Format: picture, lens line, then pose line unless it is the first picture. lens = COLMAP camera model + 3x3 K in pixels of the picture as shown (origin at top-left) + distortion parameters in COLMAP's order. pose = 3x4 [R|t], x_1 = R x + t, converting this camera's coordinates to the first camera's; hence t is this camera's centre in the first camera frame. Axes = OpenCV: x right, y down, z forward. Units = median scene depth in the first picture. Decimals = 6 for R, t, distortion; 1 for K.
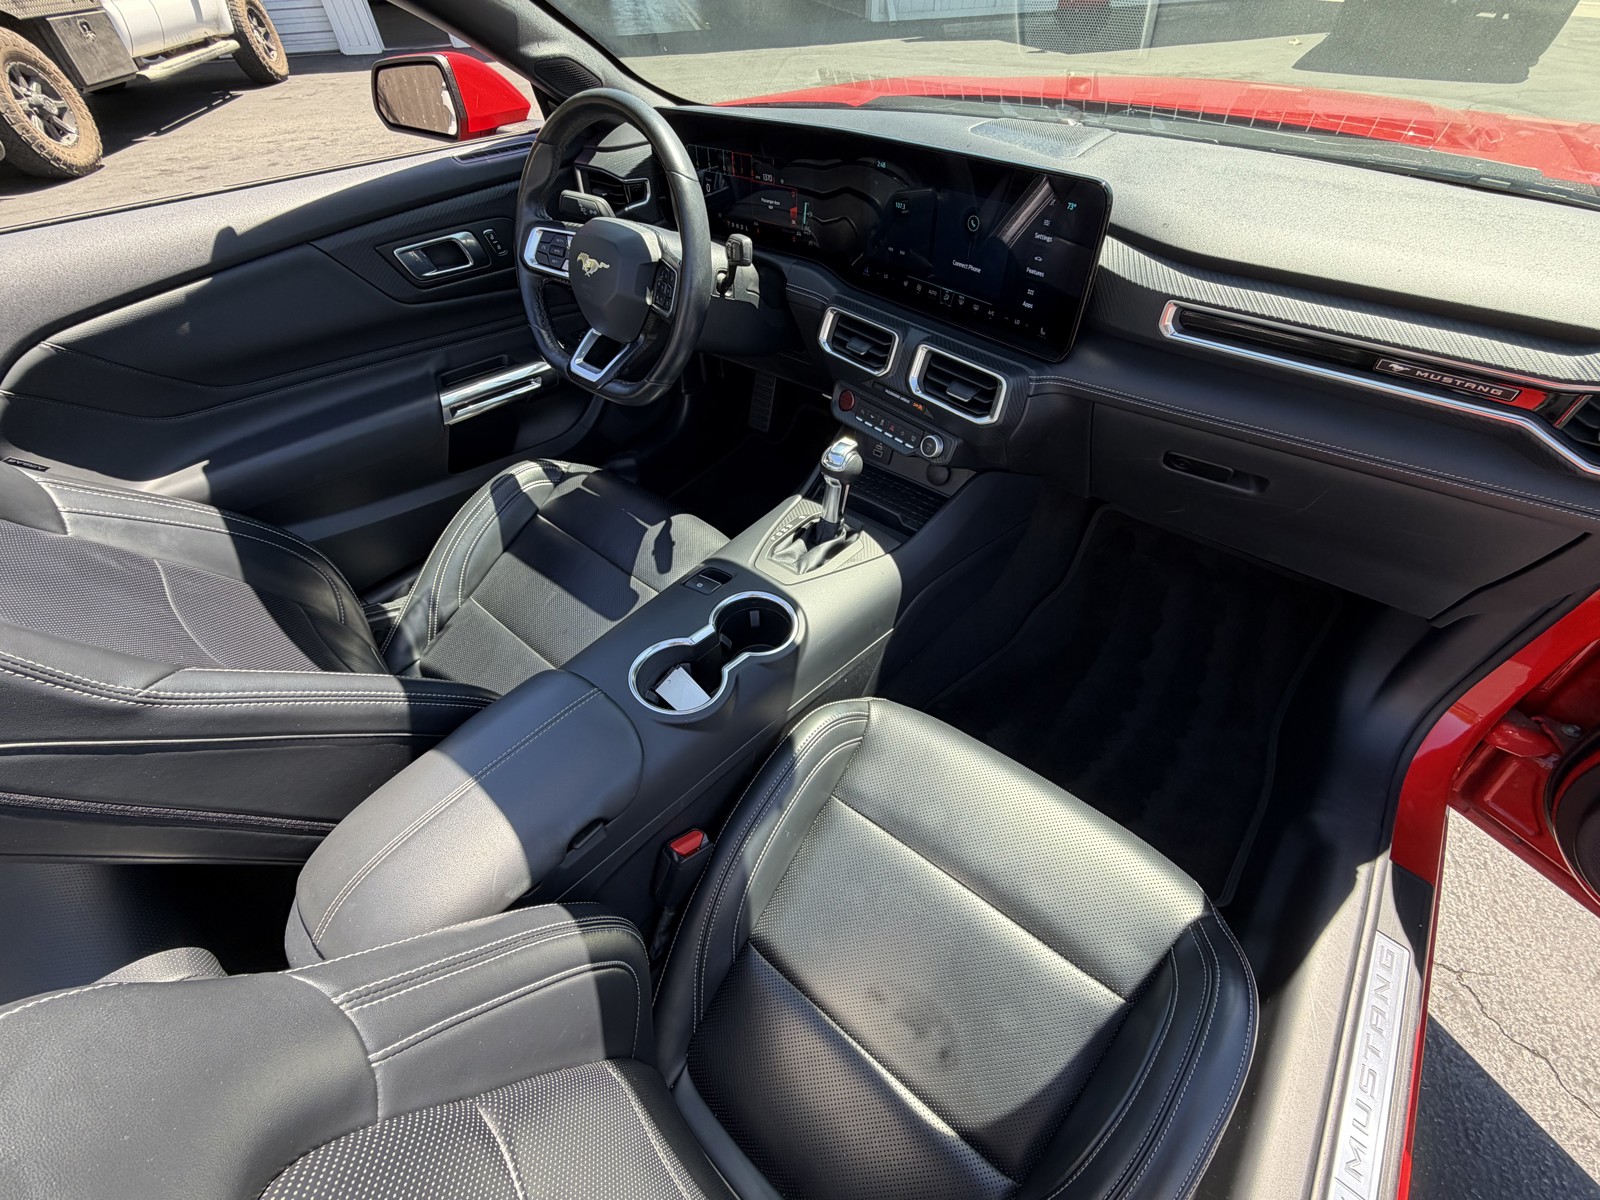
lens RADIAL K [[636.6, 0, 791.8], [0, 636.6, 596.1], [0, 0, 1]] dist [-0.001957, -0.000112]
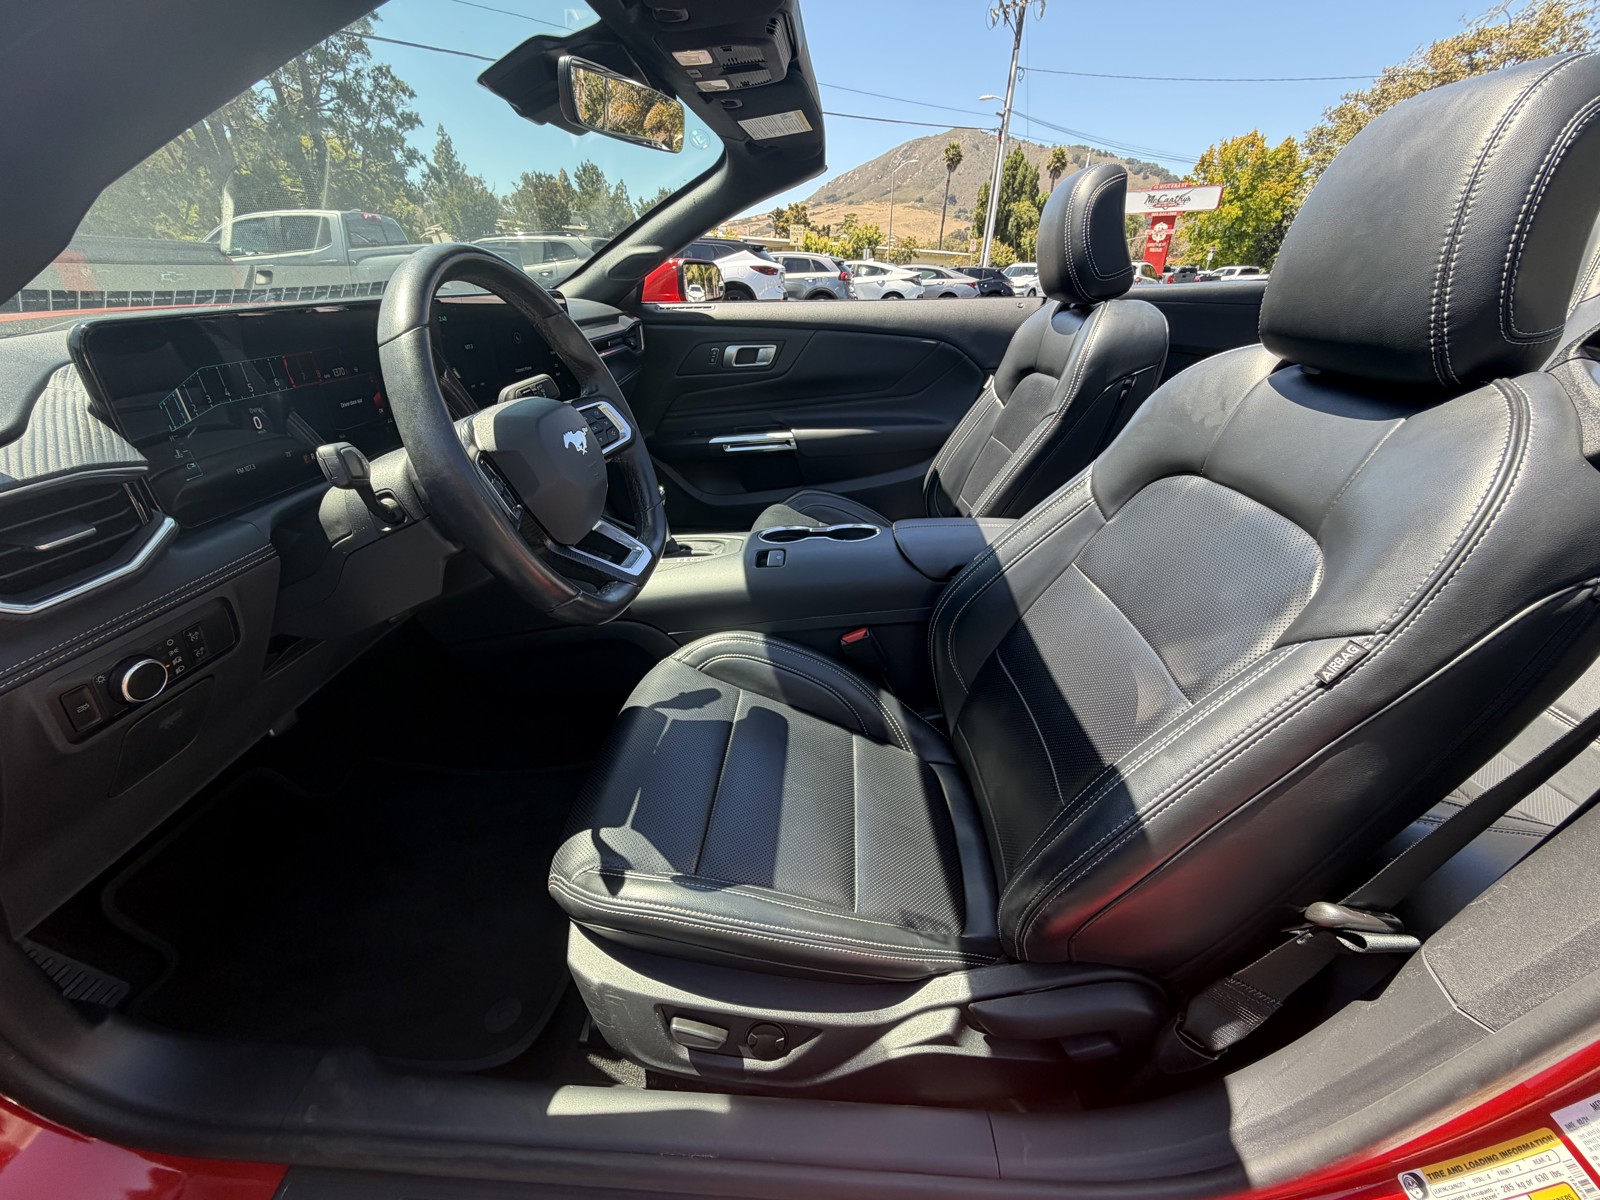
lens RADIAL K [[636.6, 0, 791.8], [0, 636.6, 596.1], [0, 0, 1]] dist [-0.001957, -0.000112]
pose [[-0.568062, -0.354463, 0.742739, -0.897270], [0.600840, 0.438112, 0.668618, -0.653623], [-0.562403, 0.826084, -0.035899, 0.855088]]
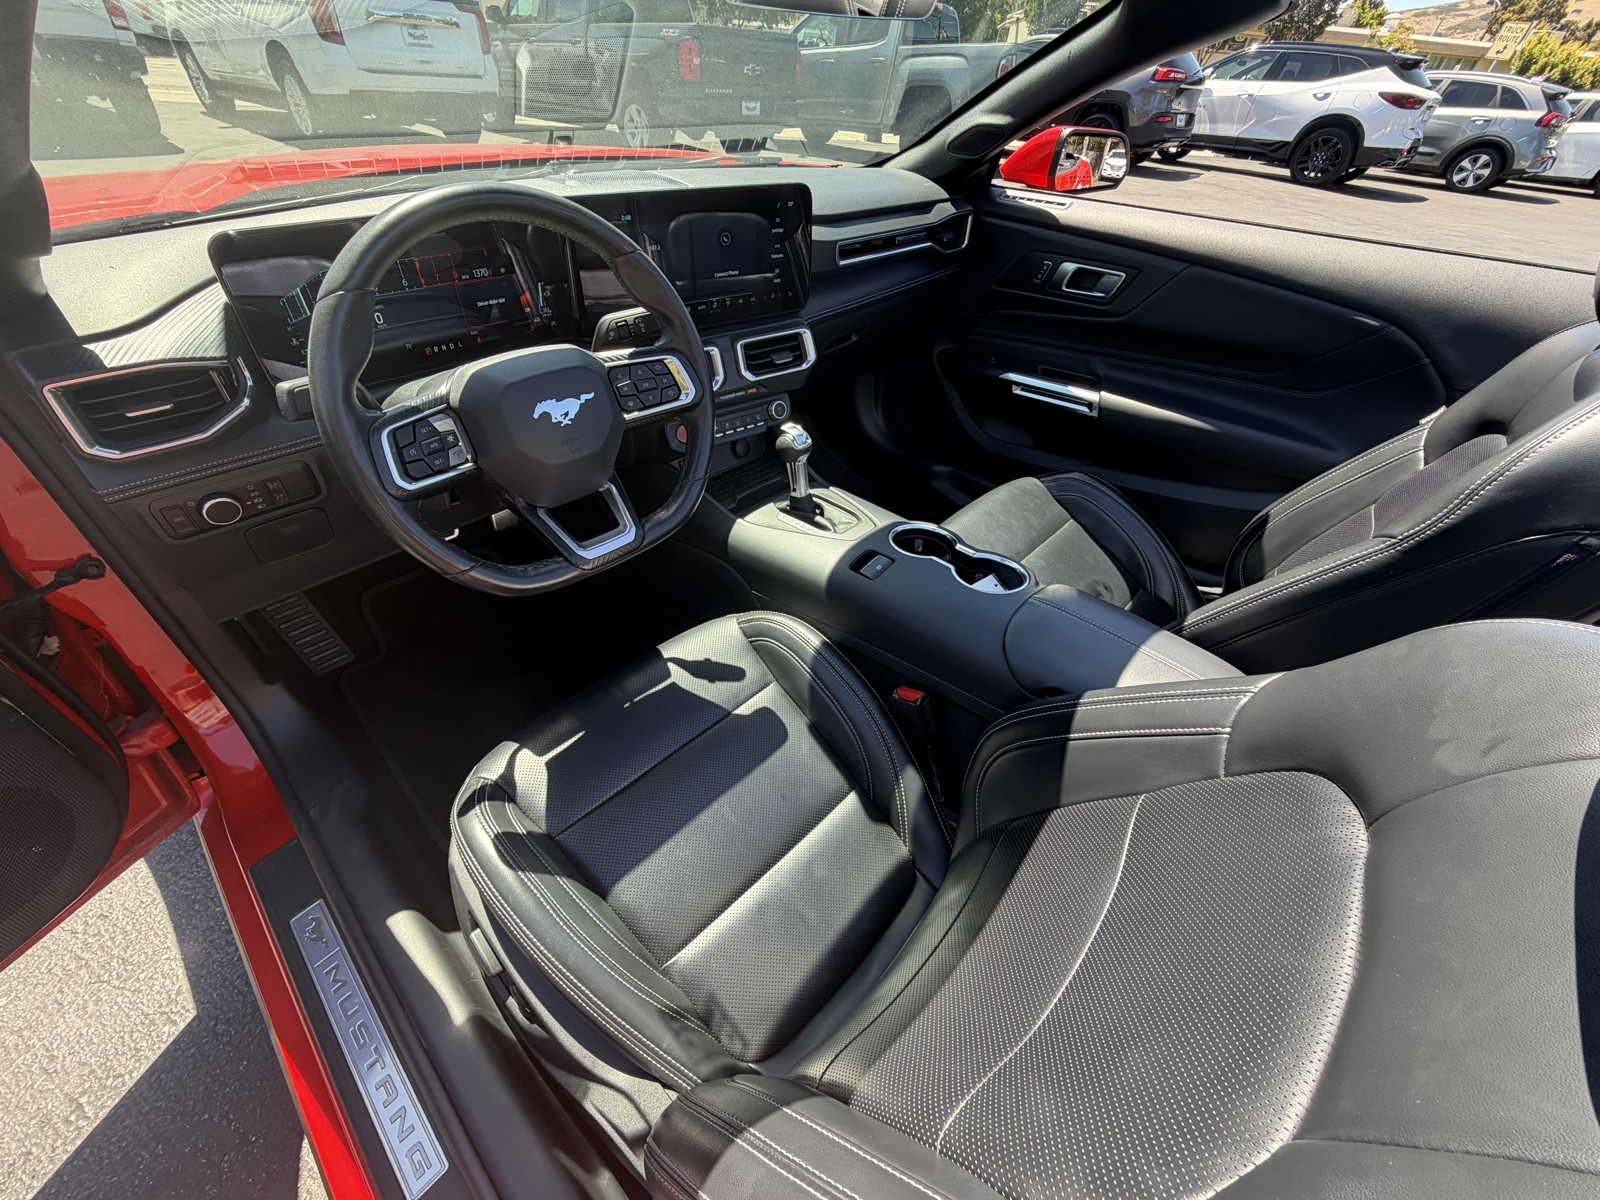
lens RADIAL K [[636.6, 0, 791.8], [0, 636.6, 596.1], [0, 0, 1]] dist [-0.001957, -0.000112]
pose [[0.097949, -0.622808, 0.776220, -0.811442], [0.682561, 0.609653, 0.403031, -0.415917], [-0.724235, 0.490341, 0.484819, 0.465719]]
